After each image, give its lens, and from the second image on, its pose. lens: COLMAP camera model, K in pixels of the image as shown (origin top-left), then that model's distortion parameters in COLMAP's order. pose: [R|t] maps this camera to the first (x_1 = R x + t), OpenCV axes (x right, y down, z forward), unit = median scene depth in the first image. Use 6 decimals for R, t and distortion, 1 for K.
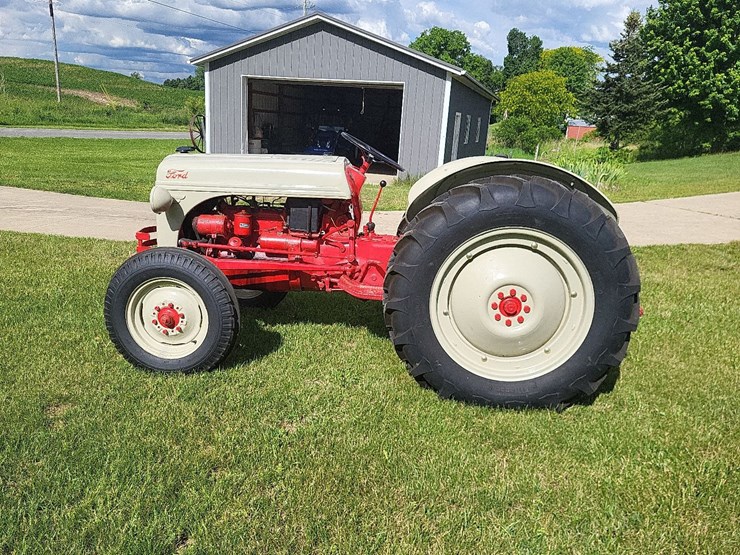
lens RADIAL K [[544.9, 0, 362.5], [0, 544.9, 277.1], [0, 0, 1]] dist [0.034695, -0.006546]
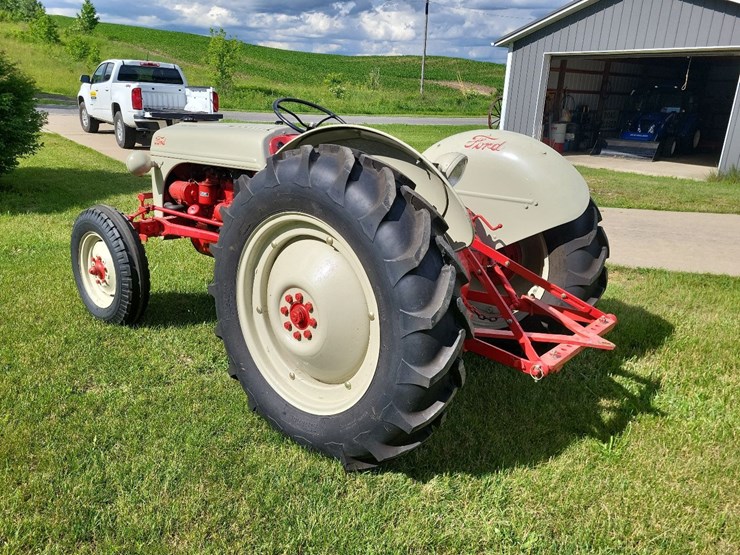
lens RADIAL K [[555.5, 0, 370.0], [0, 555.5, 277.5], [0, 0, 1]] dist [0.059794, -0.048963]
pose [[0.817734, 0.153243, -0.554822, 0.648515], [-0.144308, 0.987705, 0.060115, -0.050558], [0.557212, 0.030907, 0.829795, 0.333951]]
